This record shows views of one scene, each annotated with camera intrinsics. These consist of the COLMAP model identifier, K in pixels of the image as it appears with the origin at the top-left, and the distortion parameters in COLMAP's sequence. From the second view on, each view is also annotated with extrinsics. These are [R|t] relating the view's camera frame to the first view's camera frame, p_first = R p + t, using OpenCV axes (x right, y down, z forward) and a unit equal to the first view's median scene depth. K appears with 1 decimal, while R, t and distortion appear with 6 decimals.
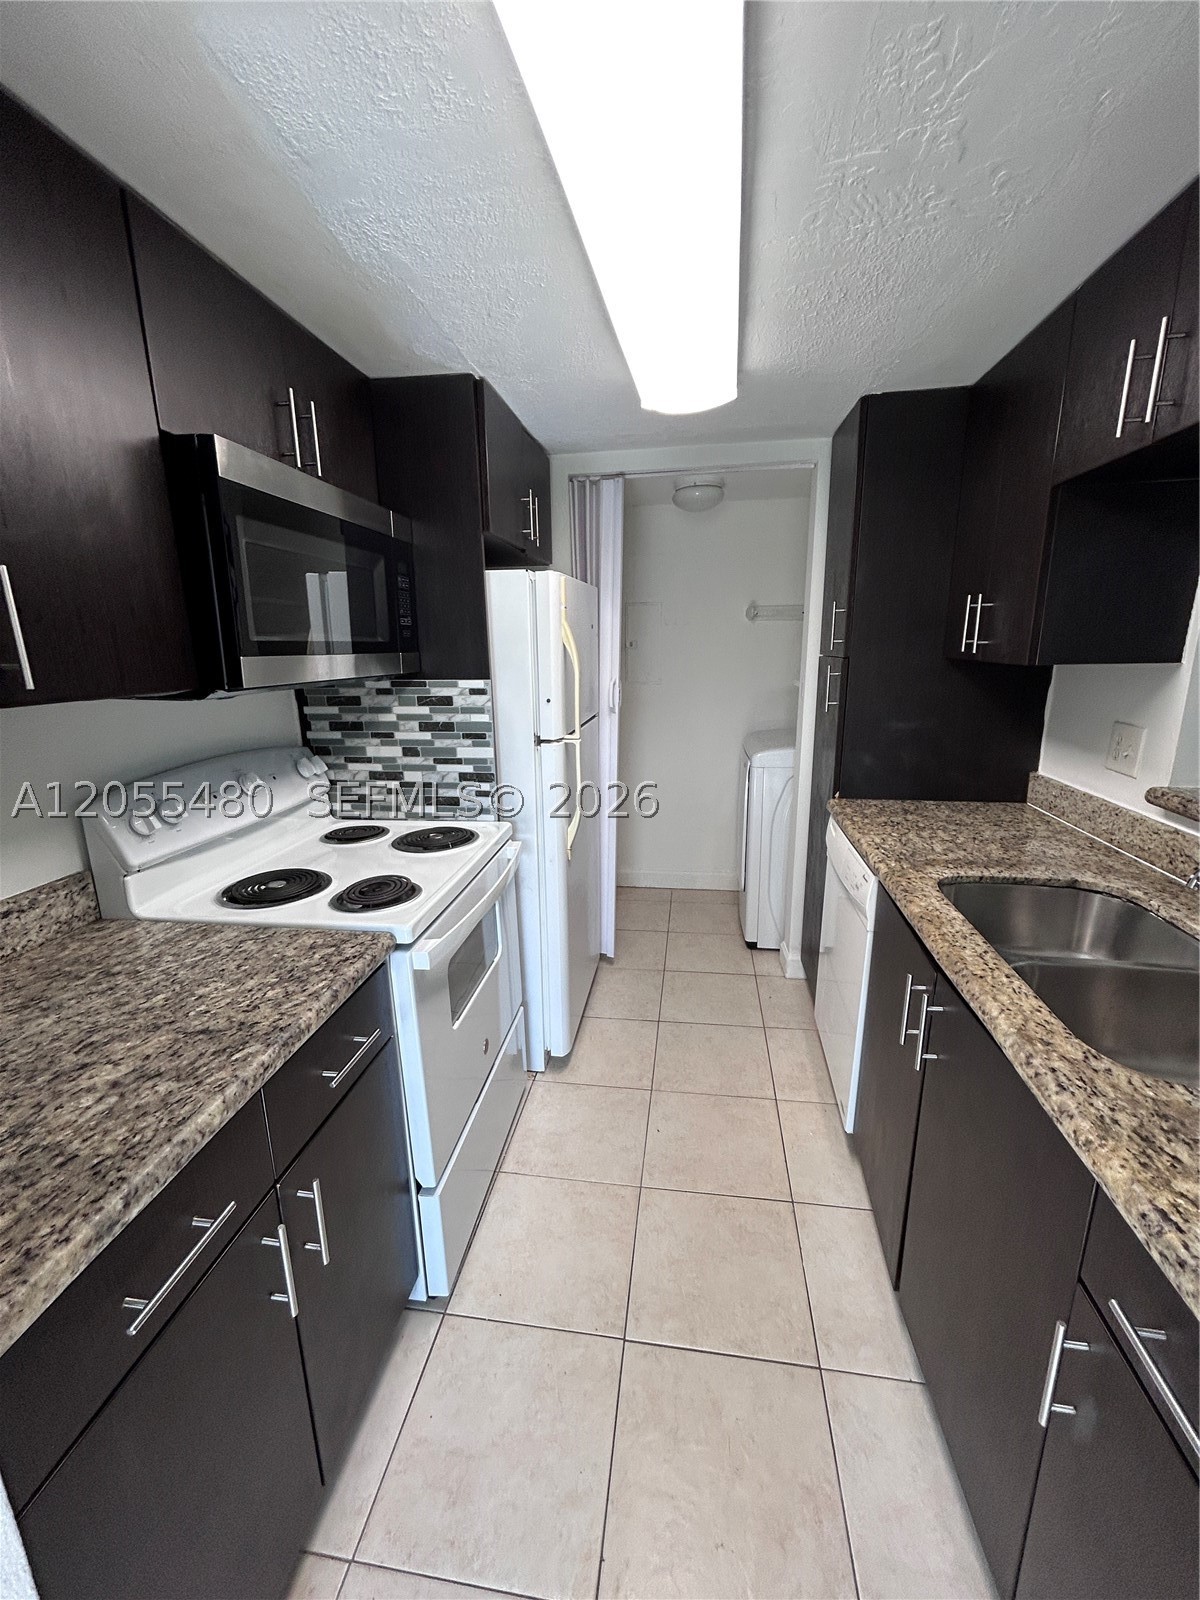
lens RADIAL K [[643.0, 0, 600.0], [0, 643.0, 800.0], [0, 0, 1]] dist [-0.000477, 0.000195]
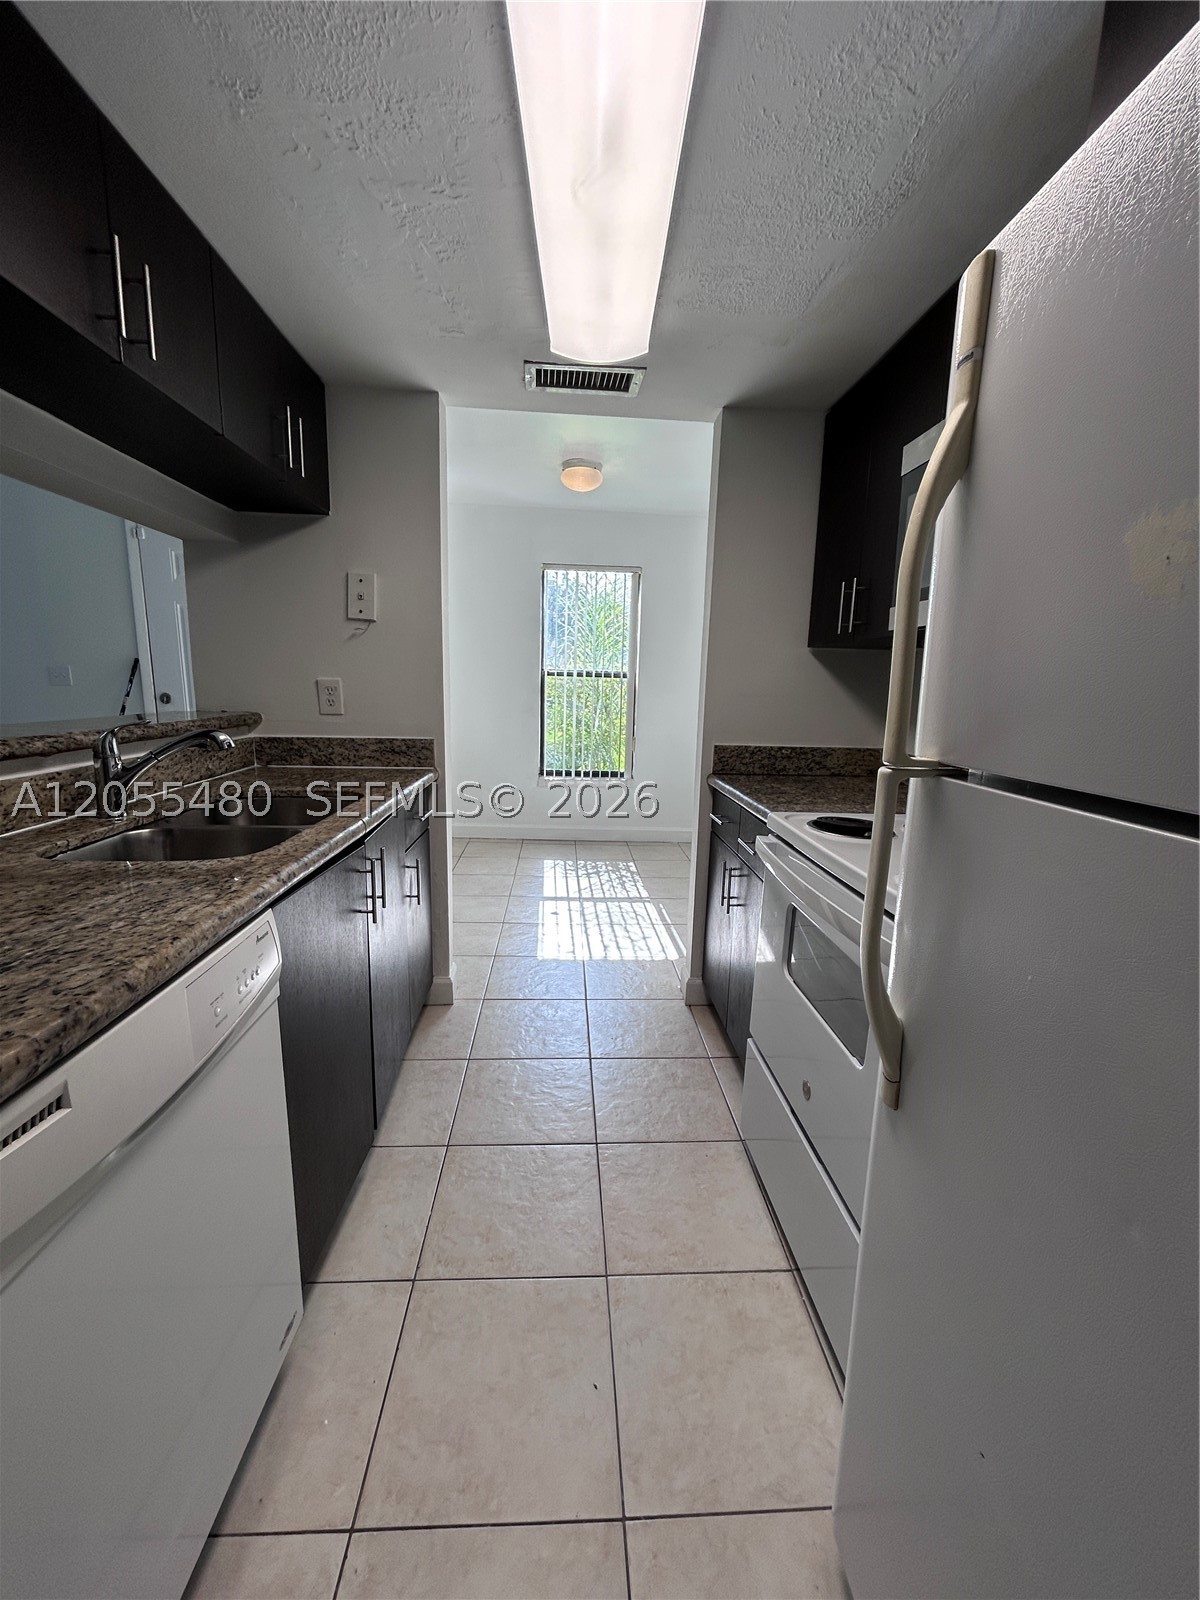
lens RADIAL K [[643.0, 0, 600.0], [0, 643.0, 800.0], [0, 0, 1]] dist [-0.000477, 0.000195]
pose [[-0.976495, 0.032085, -0.213140, 0.310339], [-0.058302, 0.912680, 0.404496, -0.327976], [0.207507, 0.407414, -0.889356, 2.039508]]
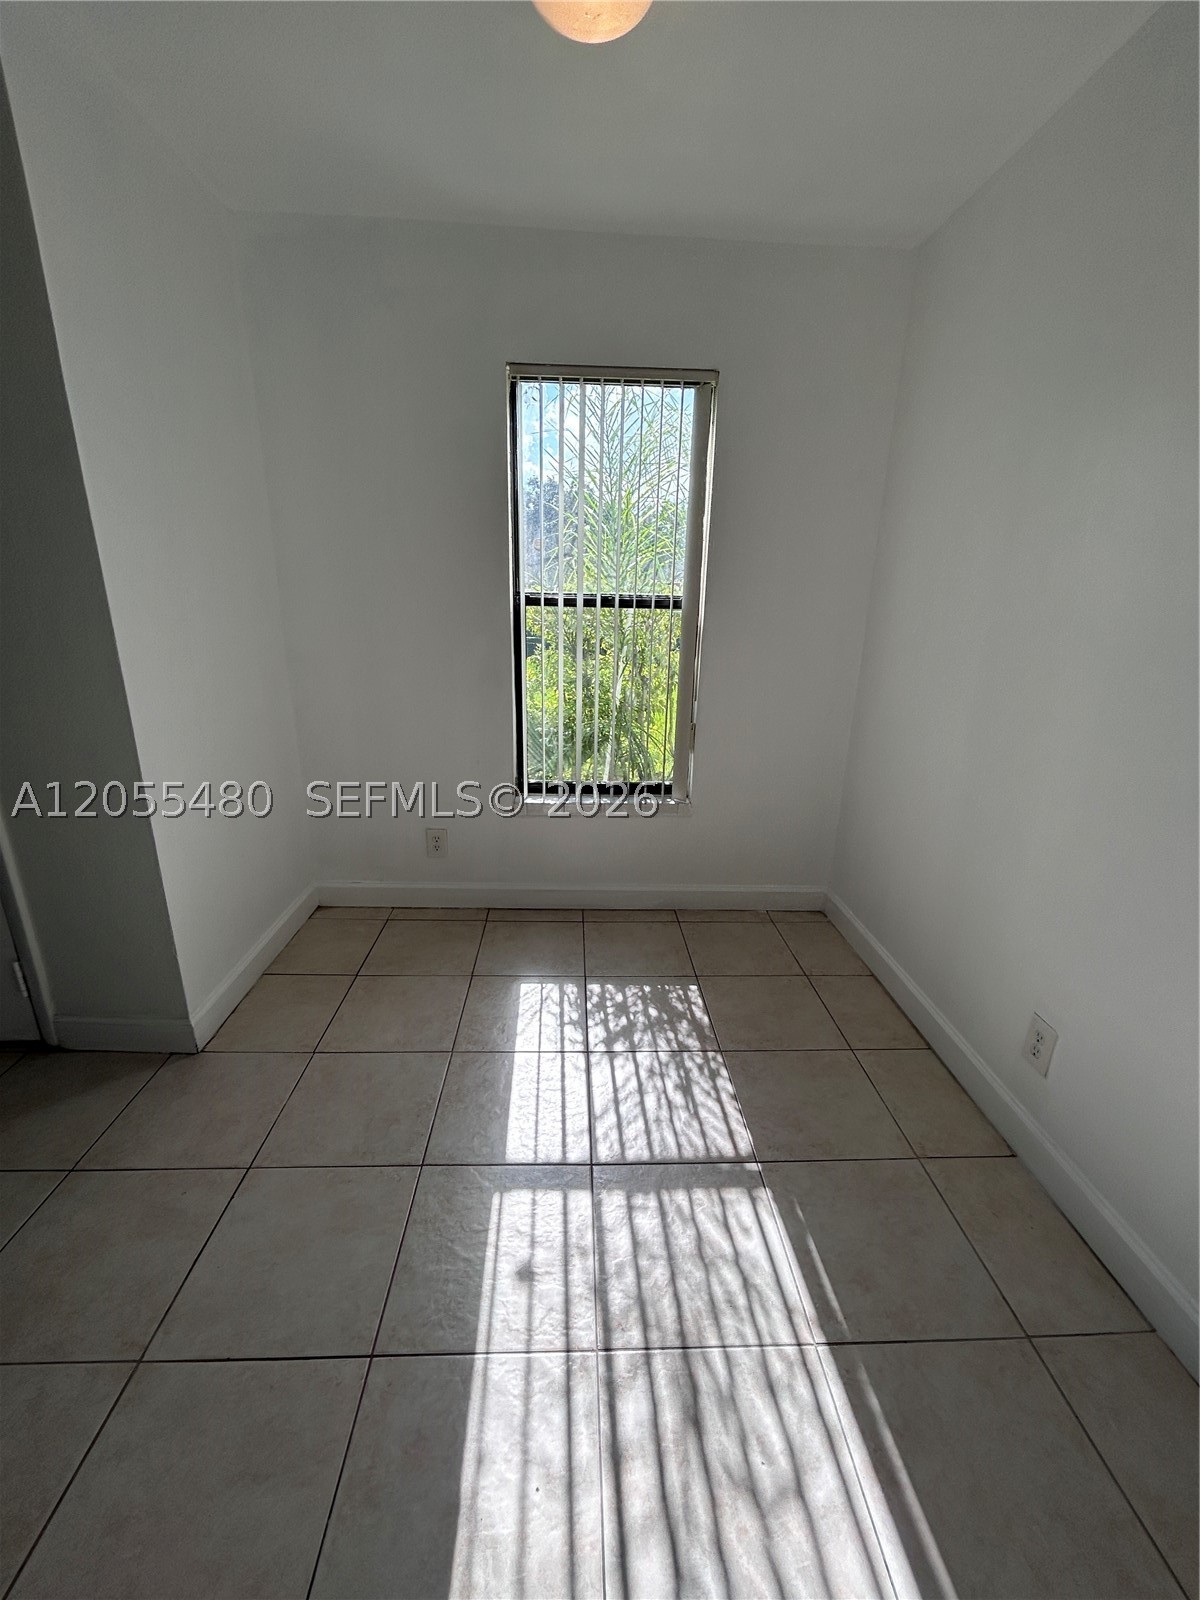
lens RADIAL K [[643.0, 0, 600.0], [0, 643.0, 800.0], [0, 0, 1]] dist [-0.000477, 0.000195]
pose [[-0.979344, 0.057054, -0.193986, 0.238995], [-0.051163, 0.858230, 0.510710, -0.246113], [0.195623, 0.510085, -0.837583, 1.665227]]
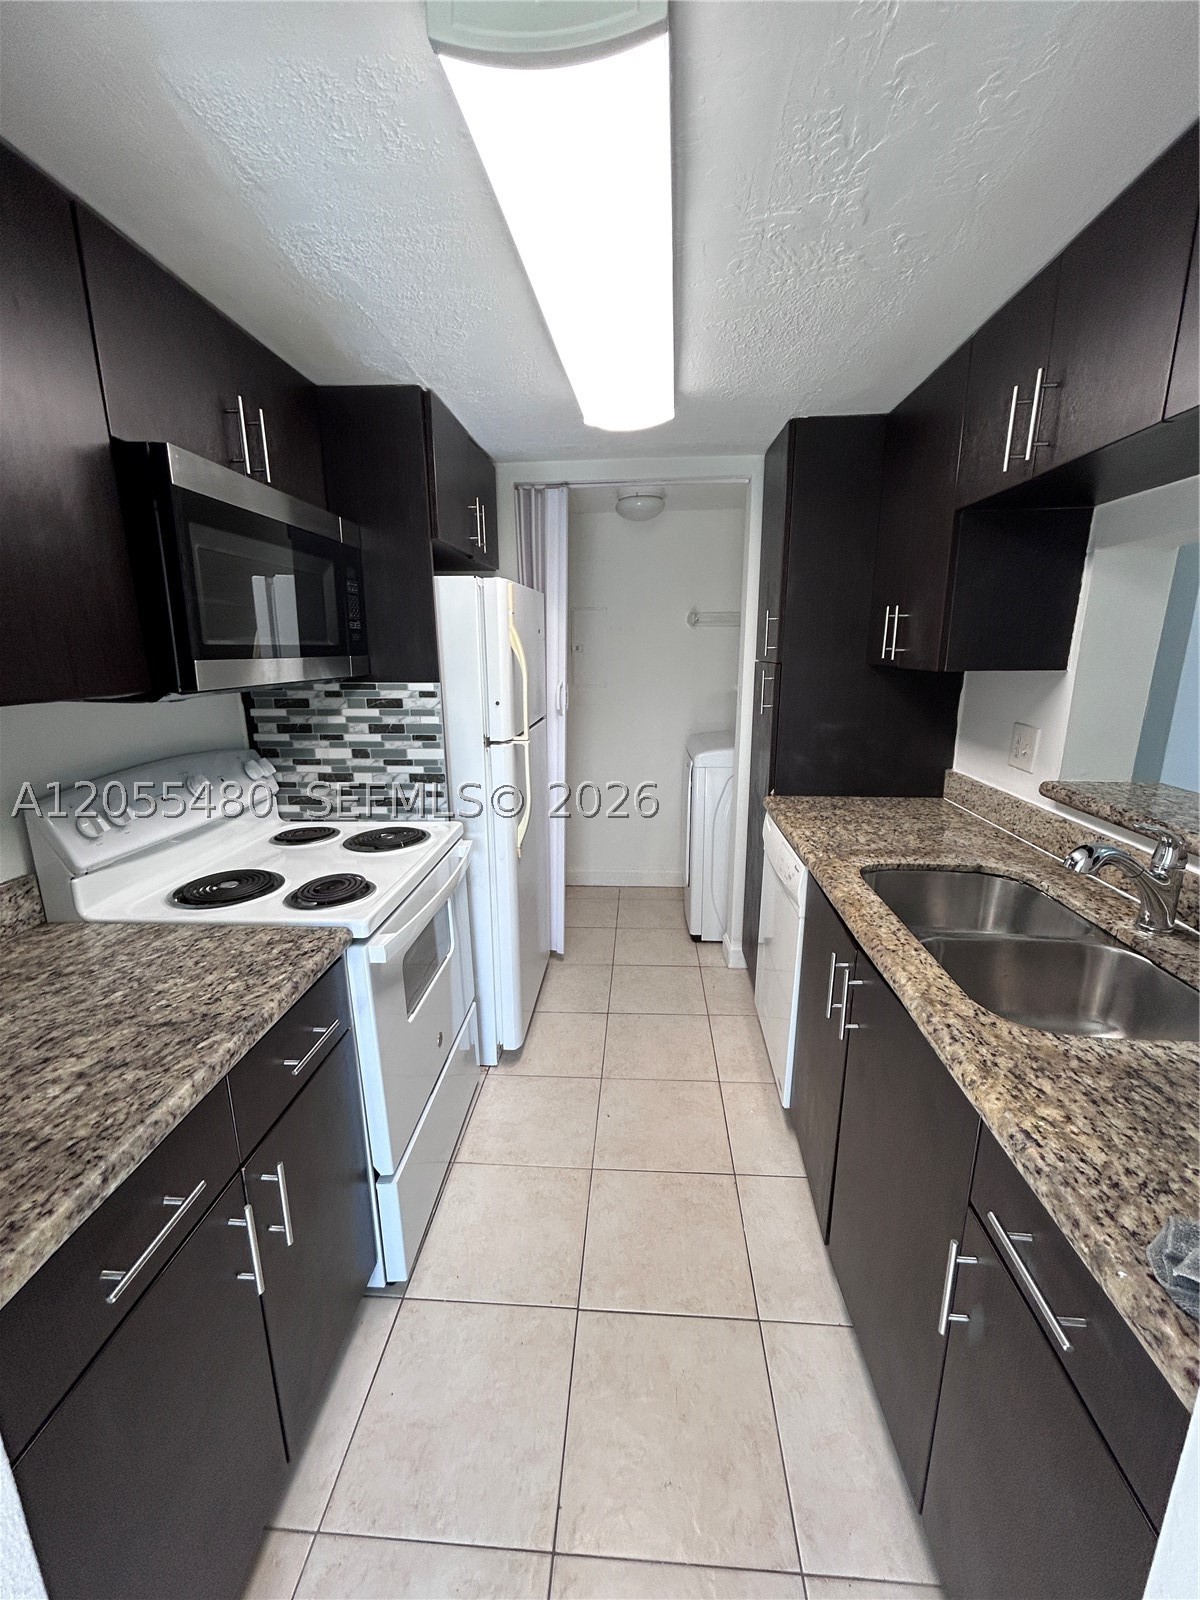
lens RADIAL K [[643.0, 0, 600.0], [0, 643.0, 800.0], [0, 0, 1]] dist [-0.000477, 0.000195]
pose [[0.996681, -0.011190, 0.080633, -0.001647], [0.011486, 0.999929, -0.003198, 0.008424], [-0.080592, 0.004113, 0.996739, -0.058424]]
